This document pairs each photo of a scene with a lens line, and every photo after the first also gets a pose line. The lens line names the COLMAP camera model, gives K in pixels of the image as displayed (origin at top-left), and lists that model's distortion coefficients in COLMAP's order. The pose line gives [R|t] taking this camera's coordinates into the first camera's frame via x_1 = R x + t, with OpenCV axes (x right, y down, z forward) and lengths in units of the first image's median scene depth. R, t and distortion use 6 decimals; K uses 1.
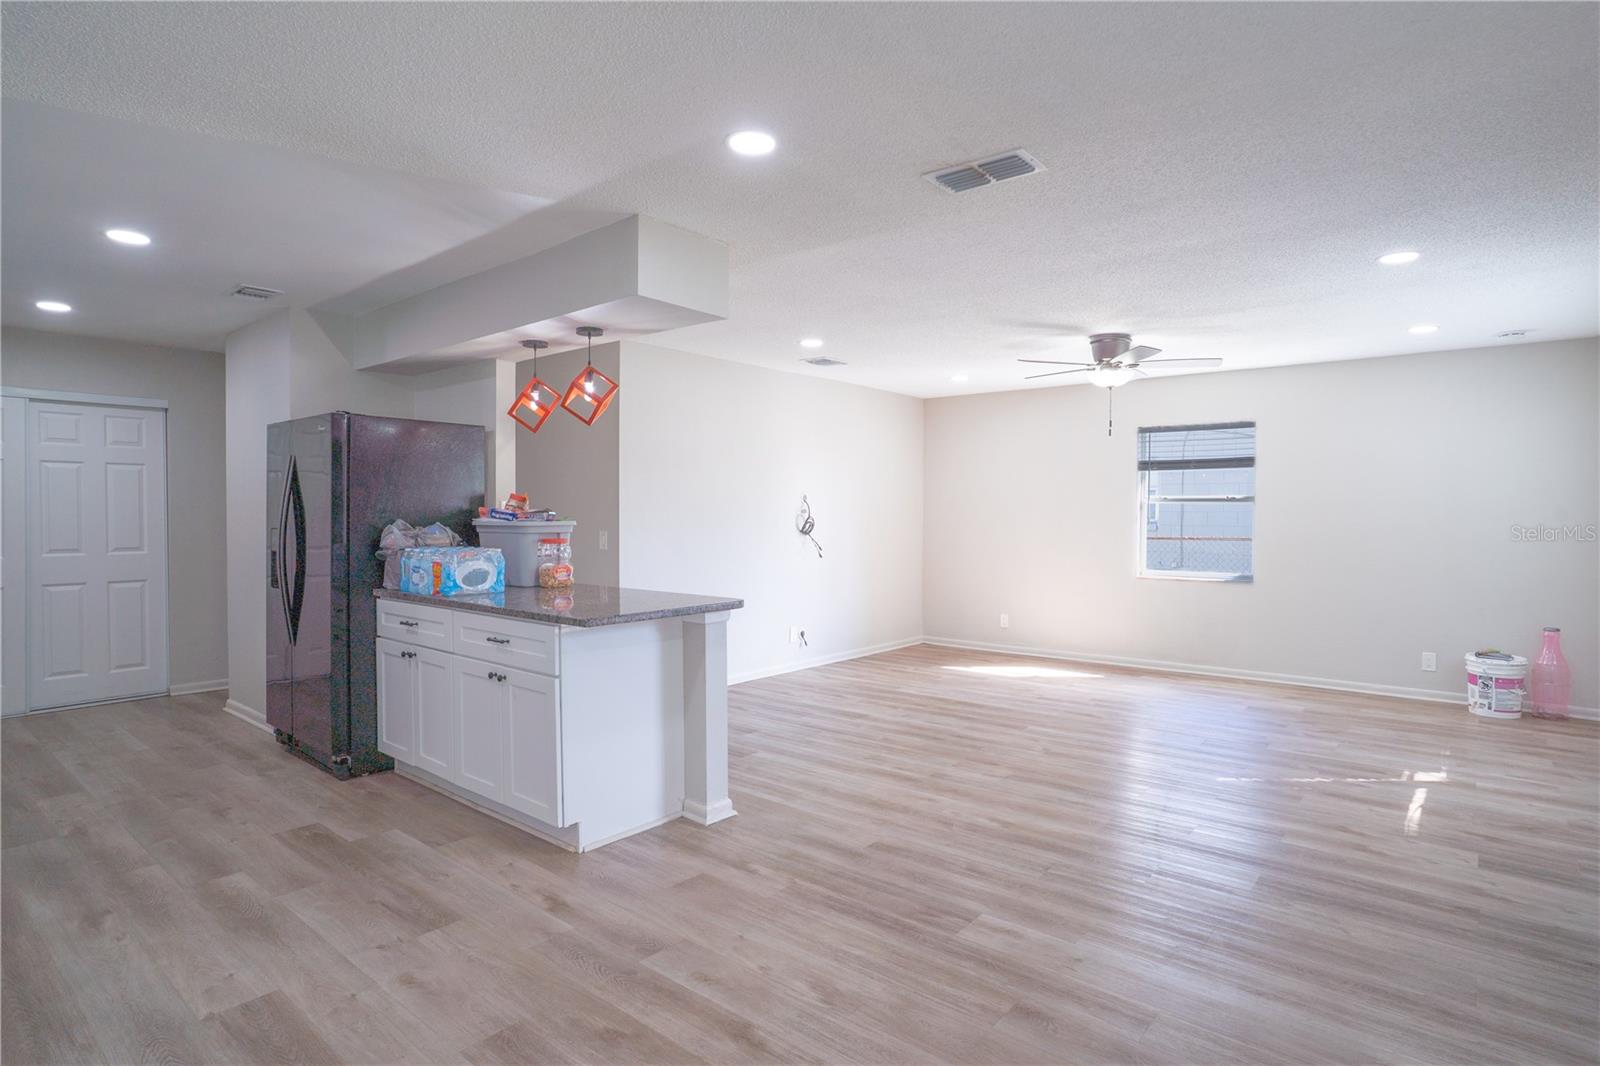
lens RADIAL K [[842.3, 0, 798.8], [0, 842.3, 540.0], [0, 0, 1]] dist [-0.001088, 0.001468]
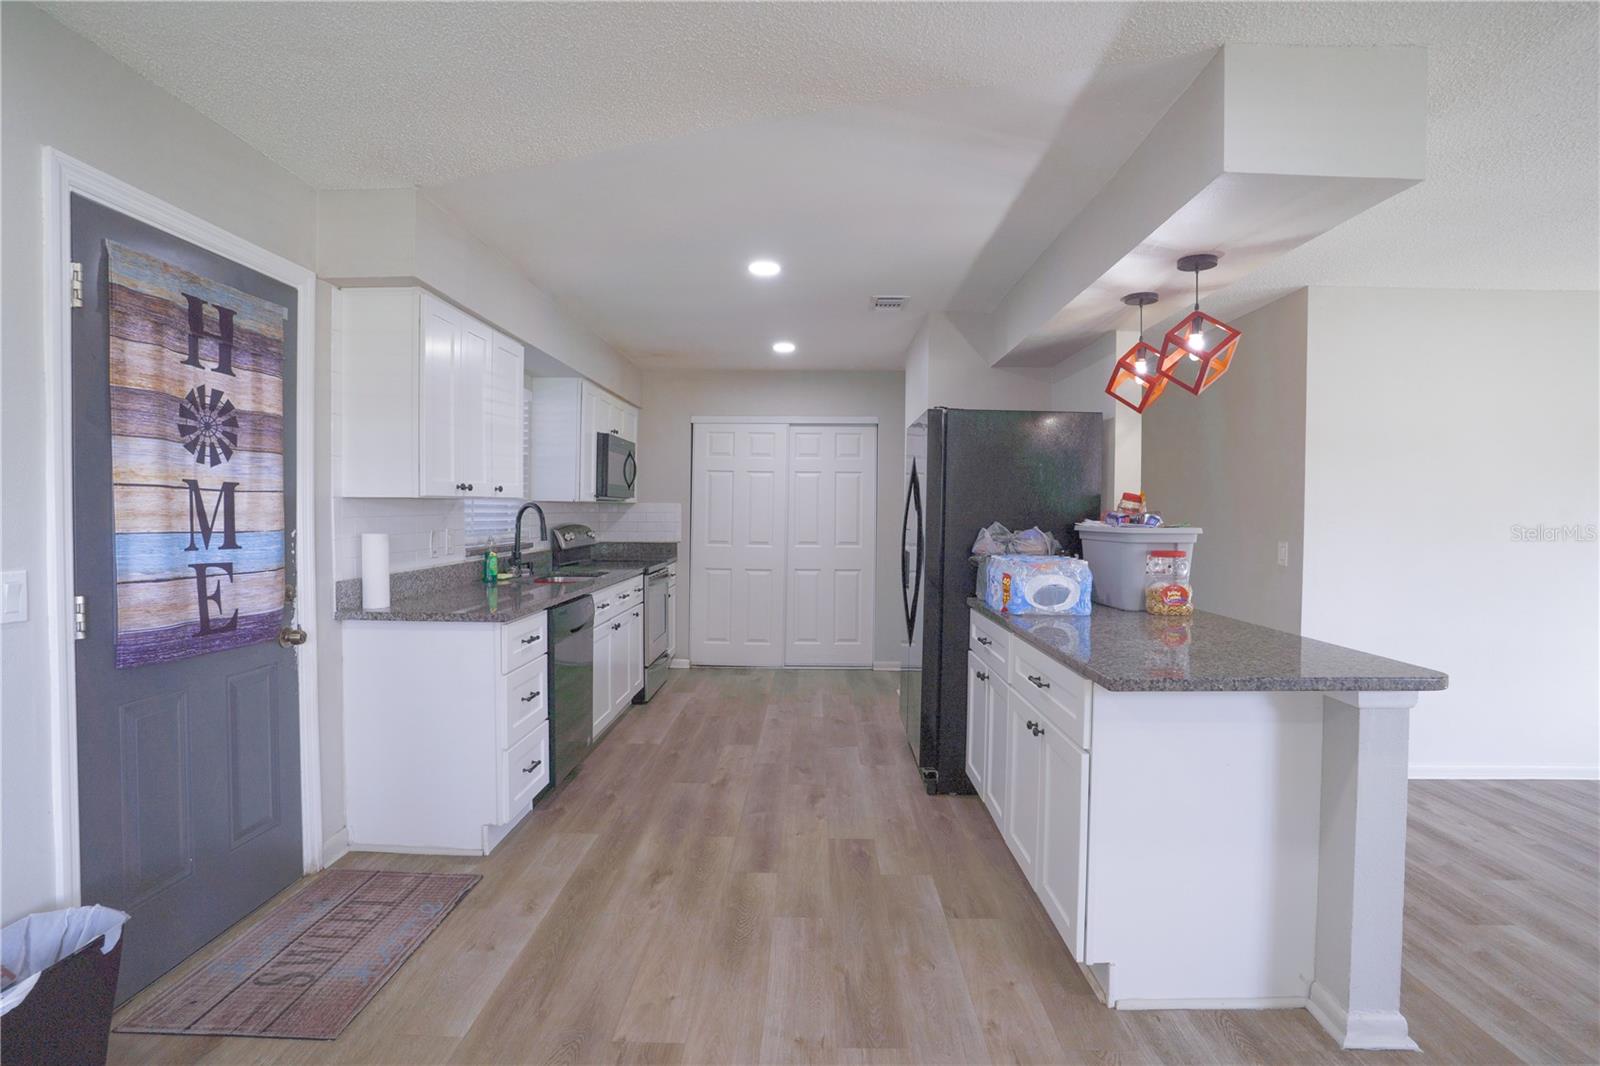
lens RADIAL K [[795.2, 0, 800.0], [0, 795.2, 533.0], [0, 0, 1]] dist [-0.067532, 0.031435]
pose [[0.635277, 0.025739, -0.771855, 0.050008], [-0.033574, 0.999420, 0.005695, -0.011616], [0.771554, 0.022297, 0.635773, 0.322227]]
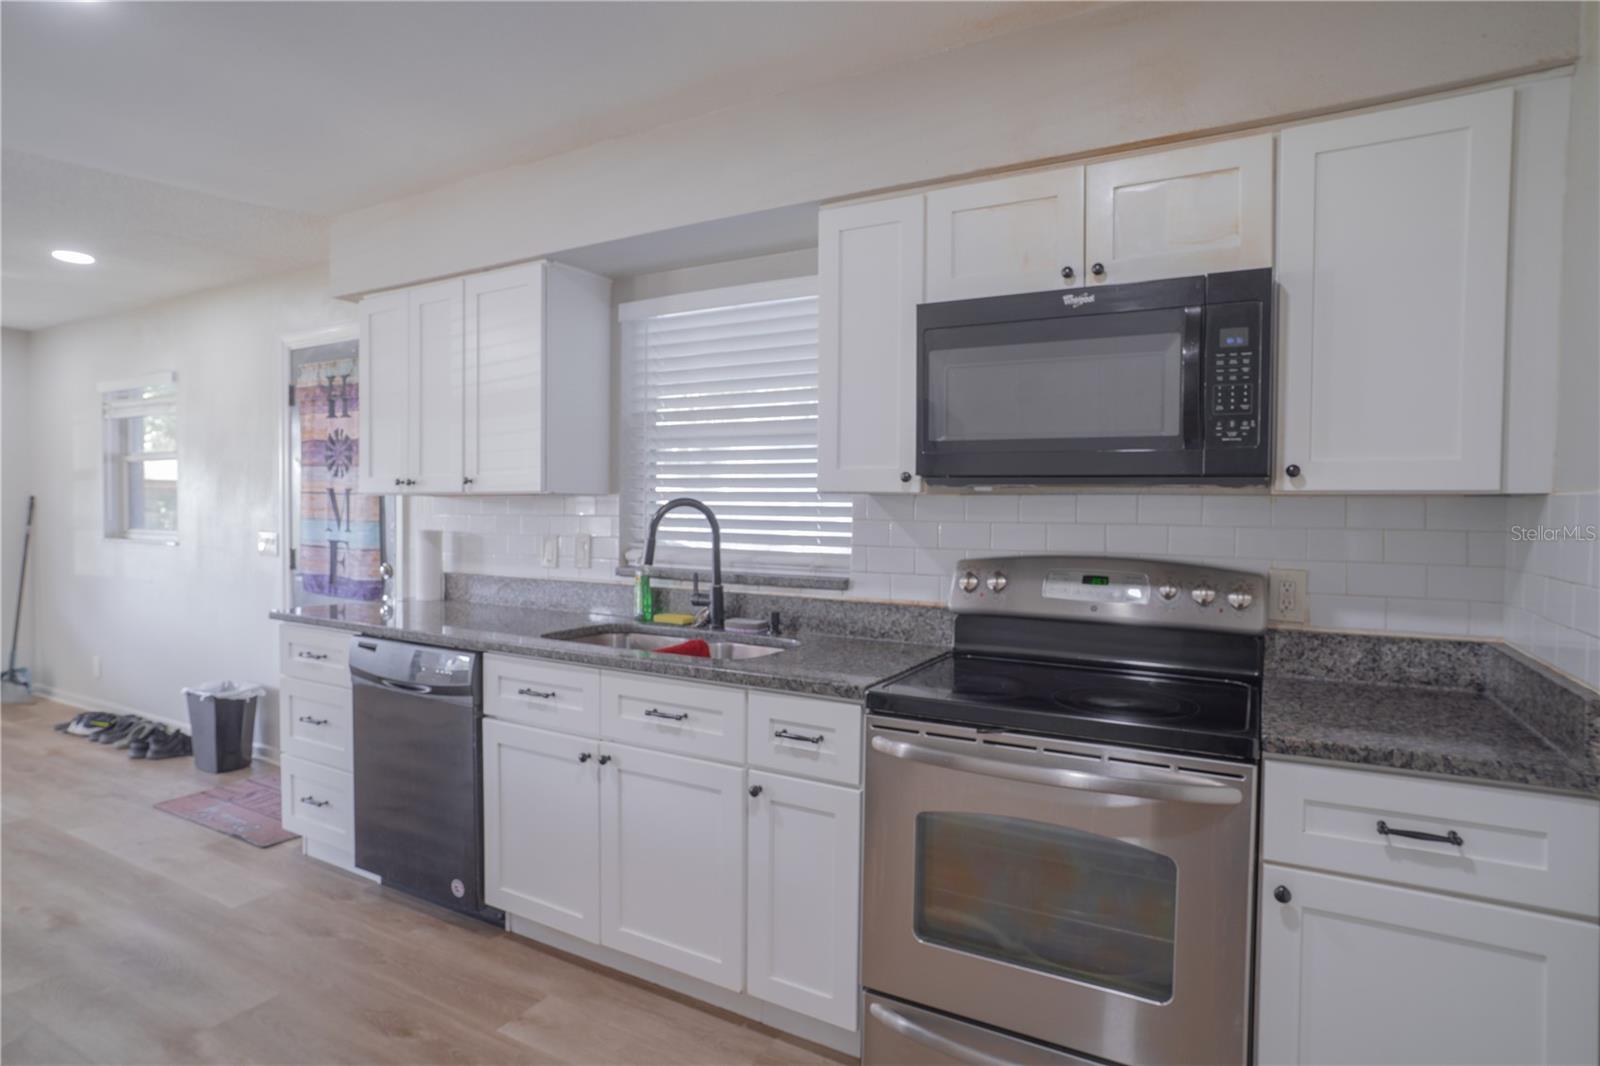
lens RADIAL K [[842.3, 0, 798.8], [0, 842.3, 540.0], [0, 0, 1]] dist [-0.001088, 0.001468]
pose [[-0.983097, -0.004649, -0.183024, -1.013438], [-0.017597, 0.997449, 0.069186, -0.049174], [0.182236, 0.071237, -0.980671, 1.412252]]
